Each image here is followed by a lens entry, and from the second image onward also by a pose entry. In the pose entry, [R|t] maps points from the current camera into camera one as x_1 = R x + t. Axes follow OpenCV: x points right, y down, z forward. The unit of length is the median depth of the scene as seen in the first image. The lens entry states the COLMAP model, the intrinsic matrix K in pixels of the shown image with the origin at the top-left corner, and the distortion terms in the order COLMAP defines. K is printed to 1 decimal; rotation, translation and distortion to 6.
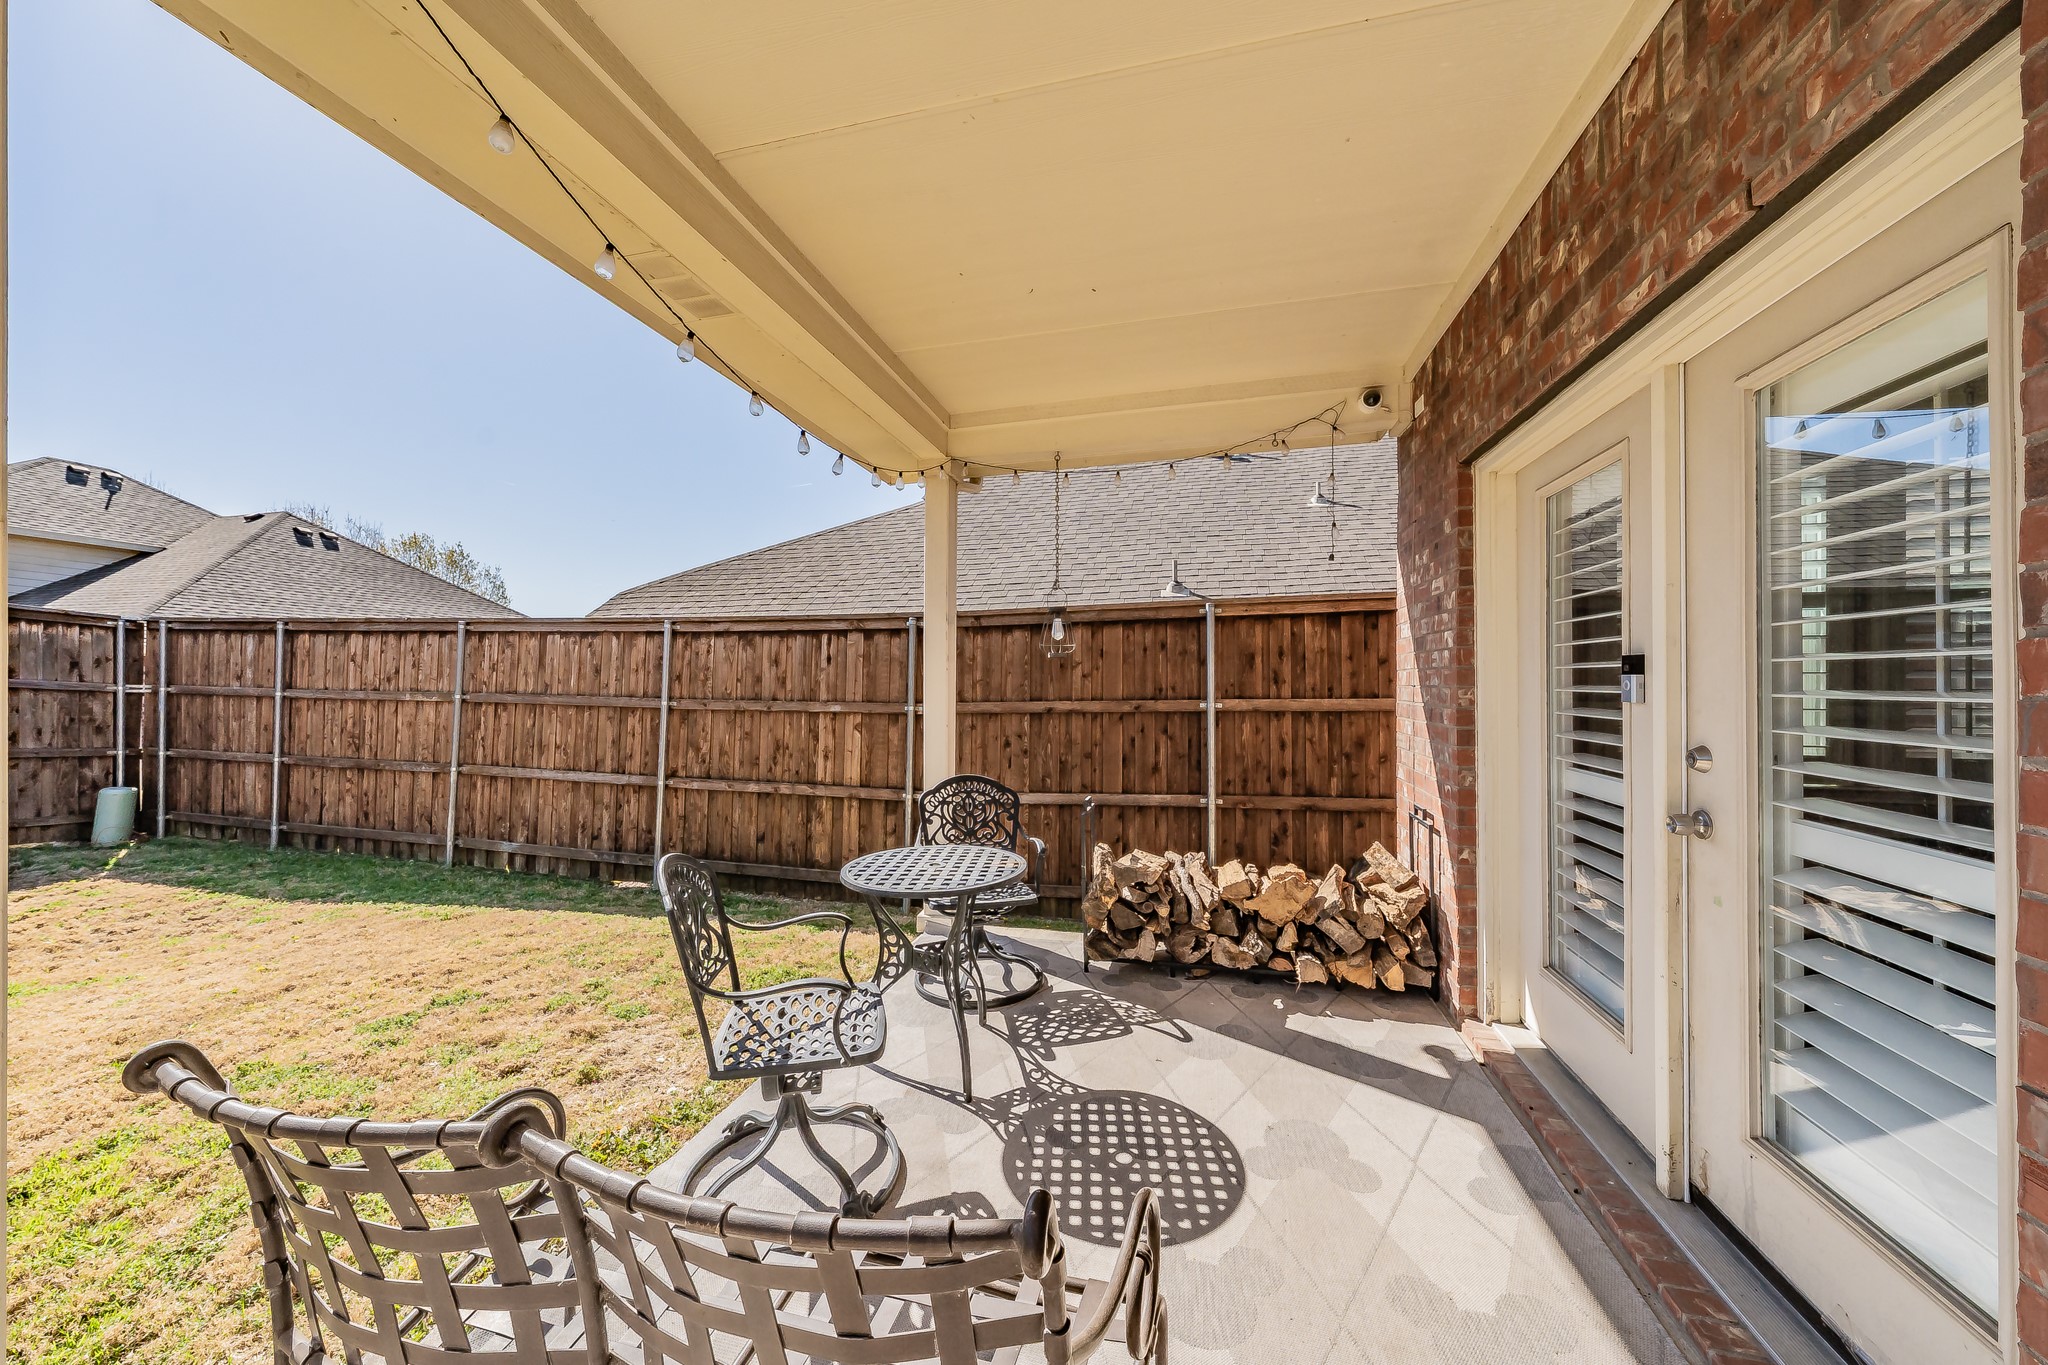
lens RADIAL K [[750.4, 0, 1018.5], [0, 750.4, 683.4], [0, 0, 1]] dist [-0.000321, 0.000183]
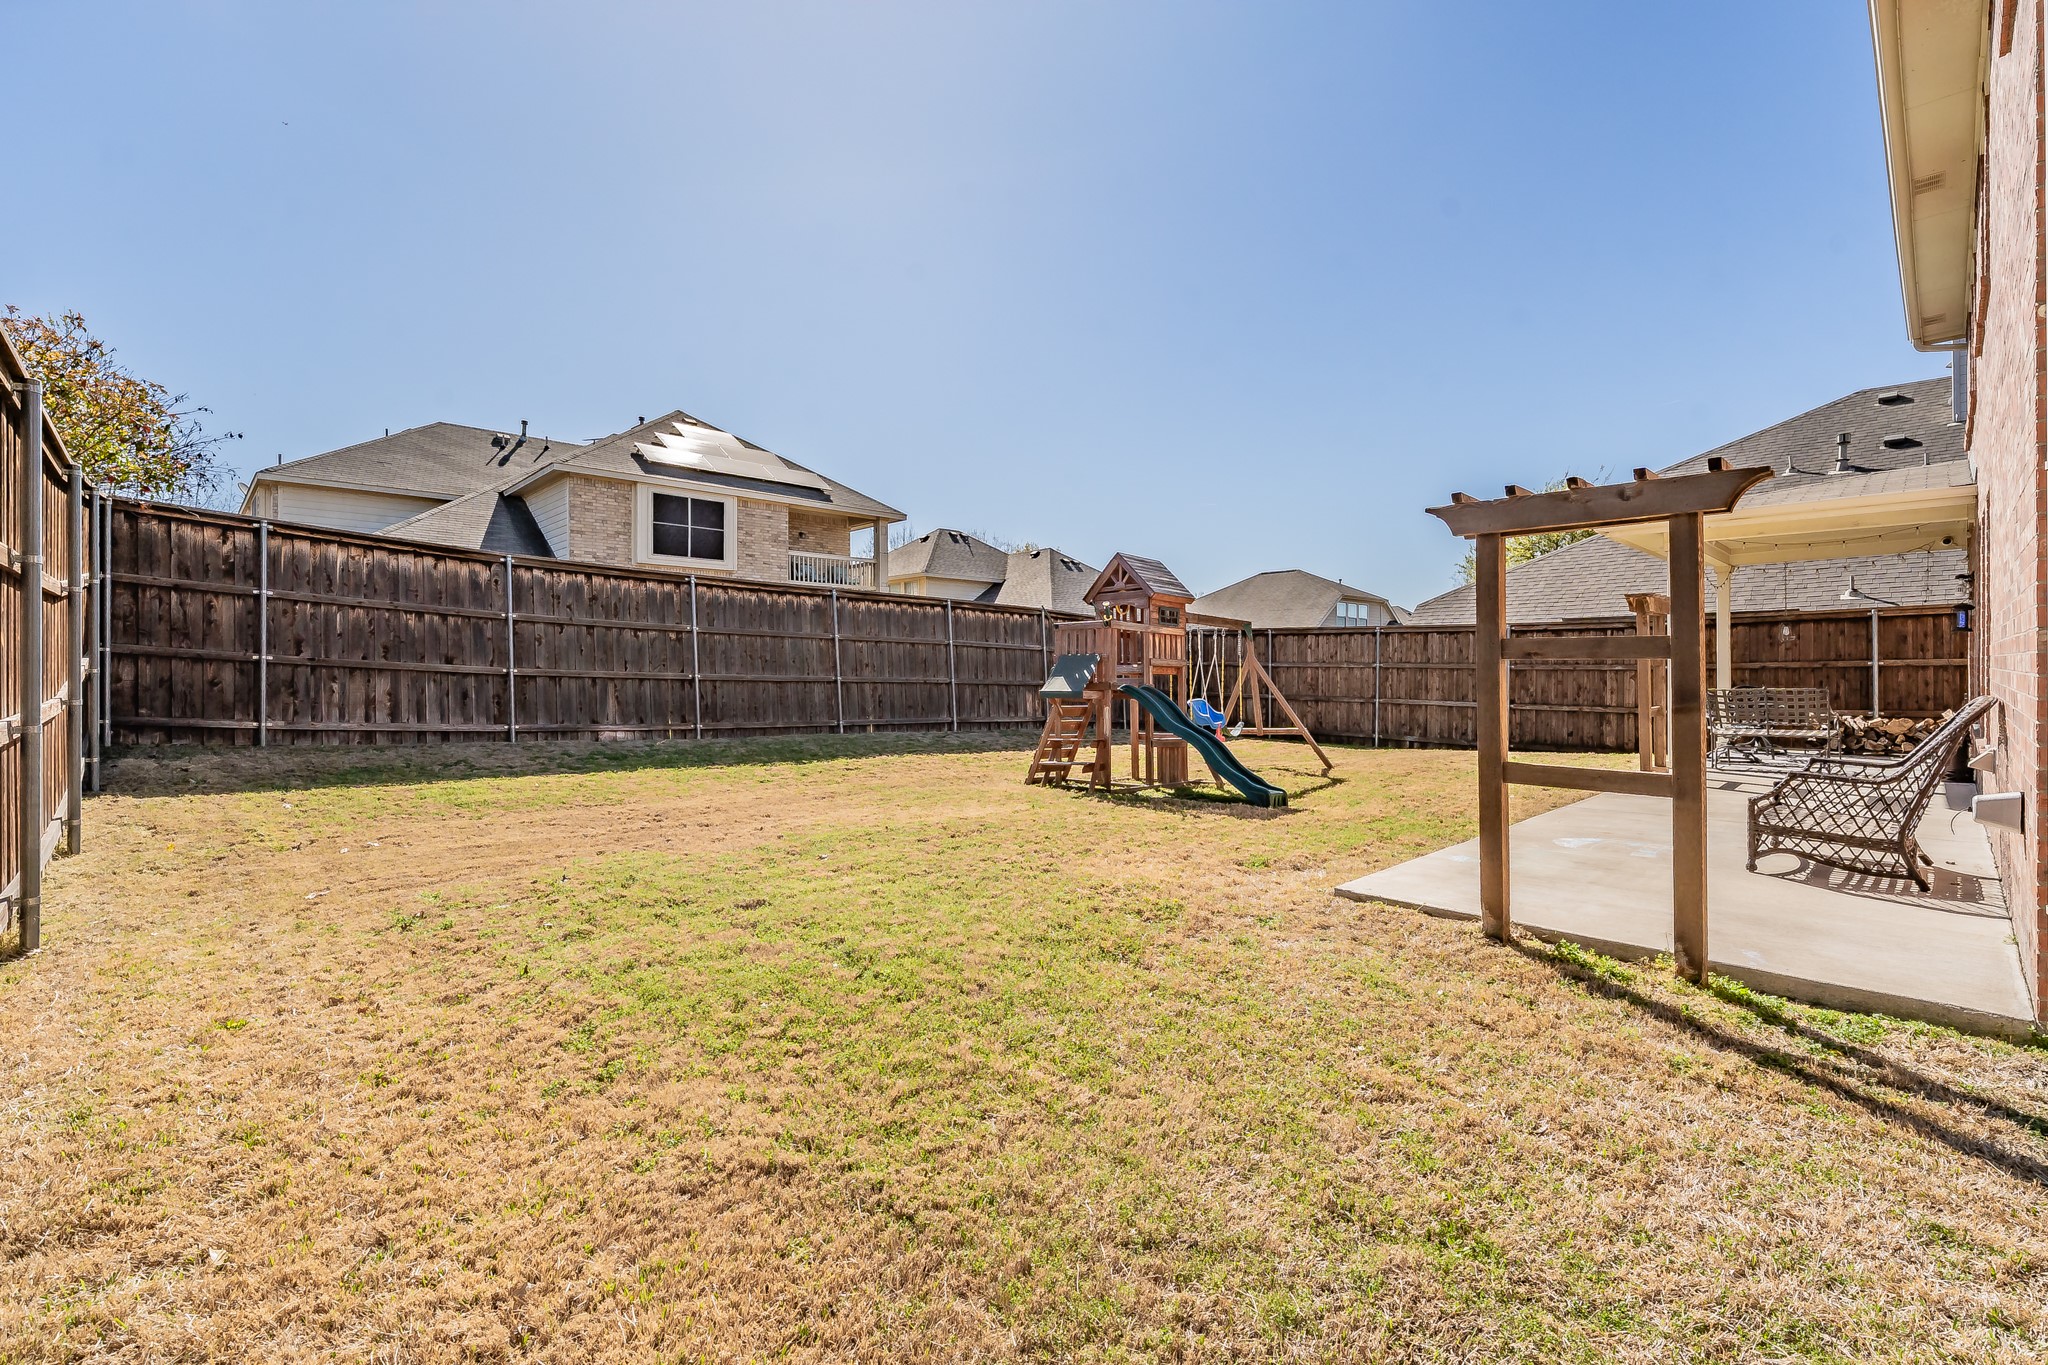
lens RADIAL K [[823.0, 0, 1084.7], [0, 823.0, 668.6], [0, 0, 1]] dist [0.008421, -0.000637]
pose [[0.851033, -0.005758, -0.525081, -0.271440], [0.009874, 0.999939, 0.005038, 0.009308], [0.525020, -0.009472, 0.851037, -1.438494]]
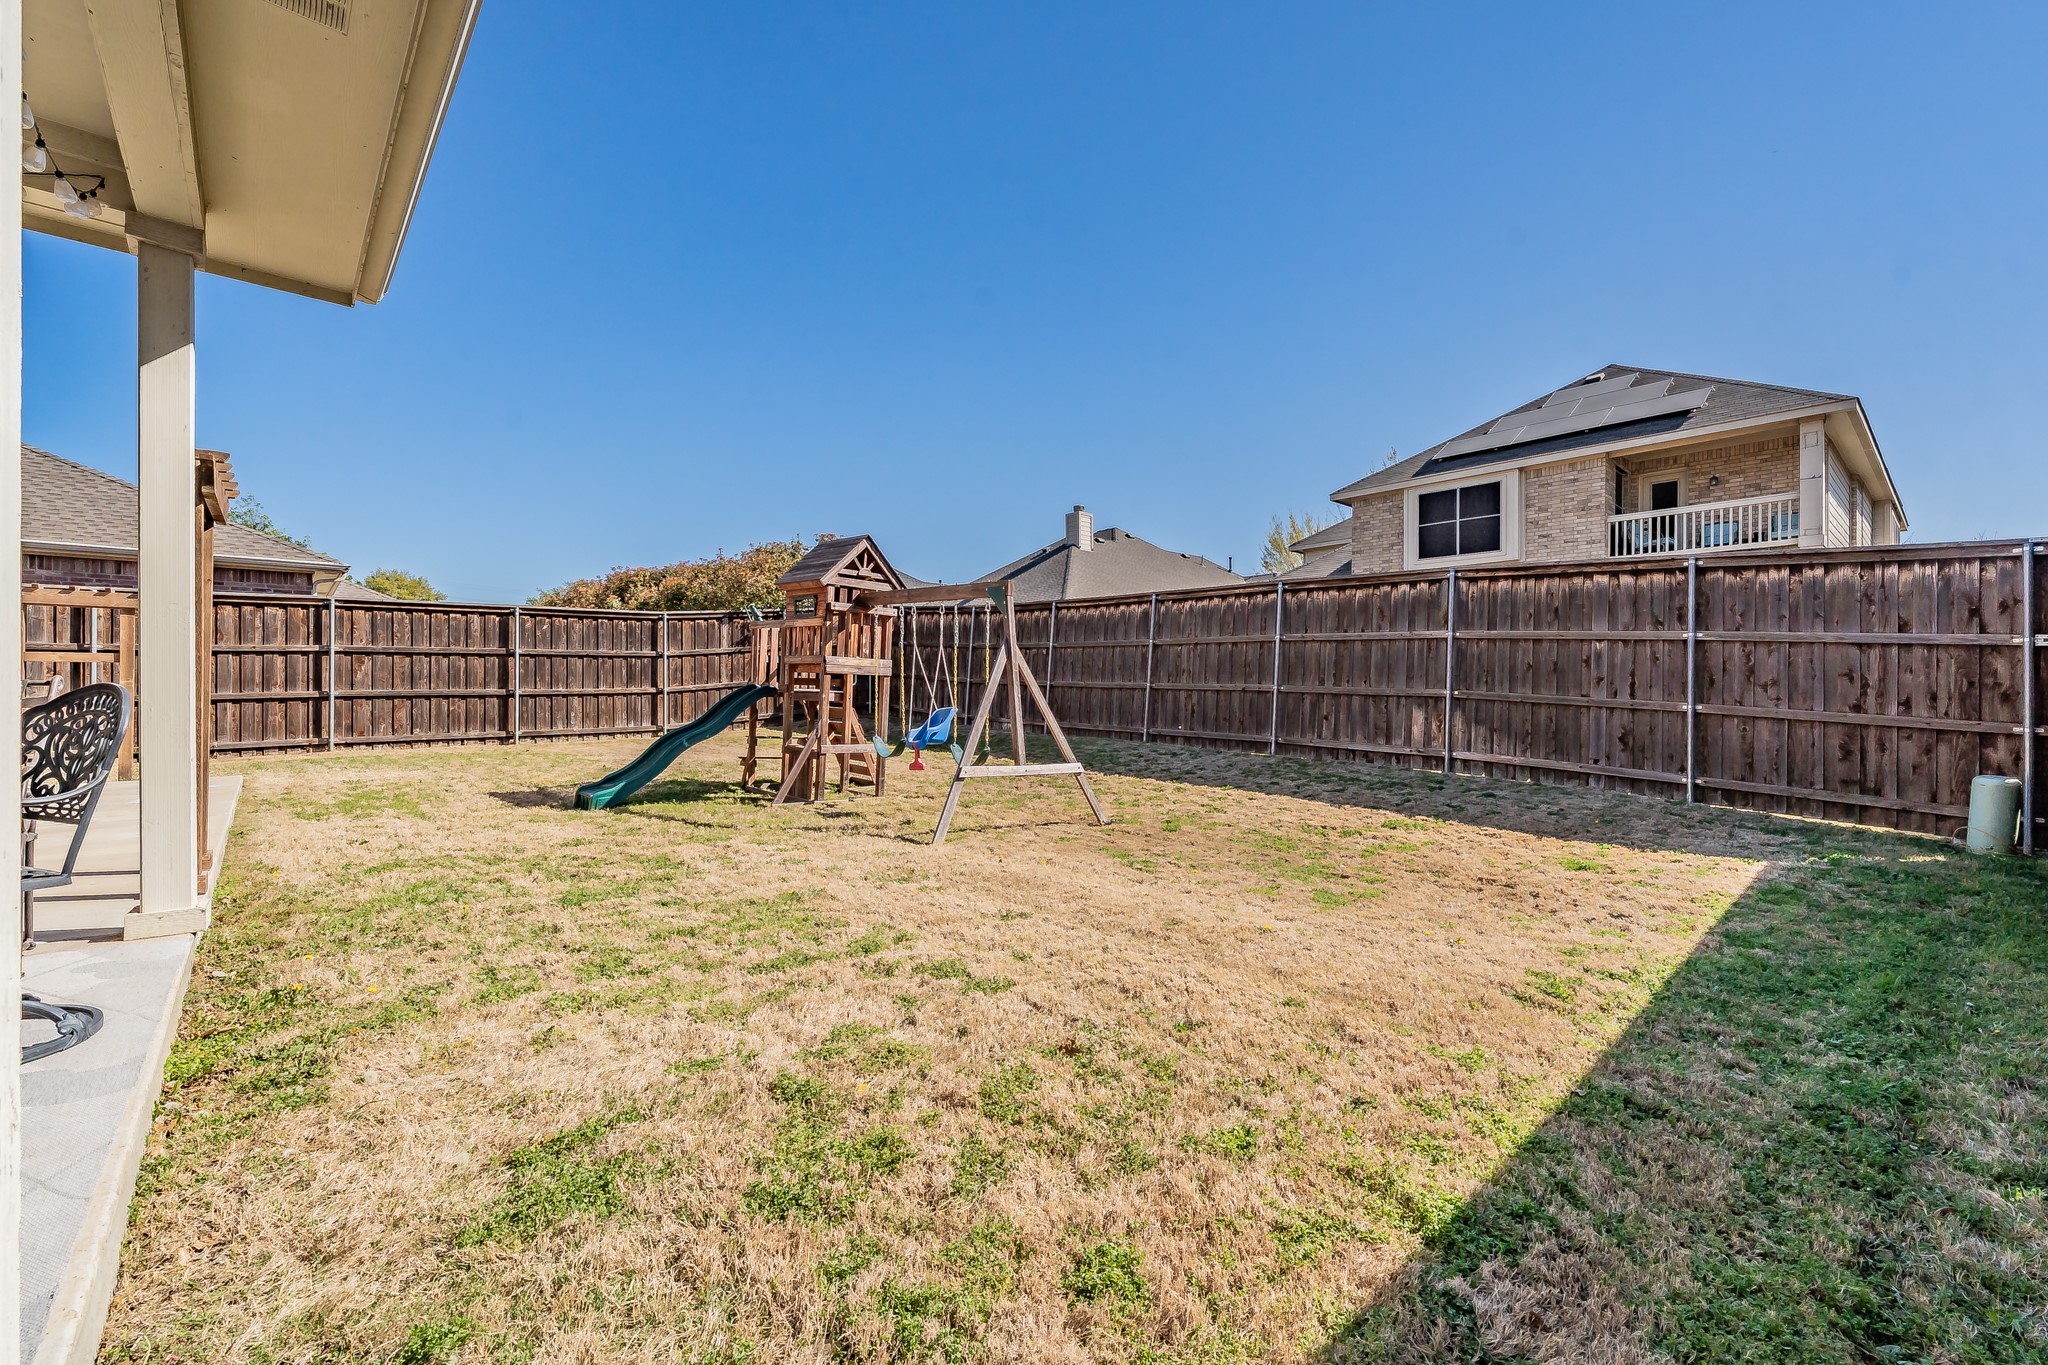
lens RADIAL K [[797.6, 0, 1037.6], [0, 797.6, 696.0], [0, 0, 1]] dist [0.000175, -0.000269]
pose [[-0.514193, 0.007026, -0.857646, -0.080032], [0.010940, 0.999939, 0.001633, 0.057238], [0.857605, -0.008542, -0.514238, 0.693773]]
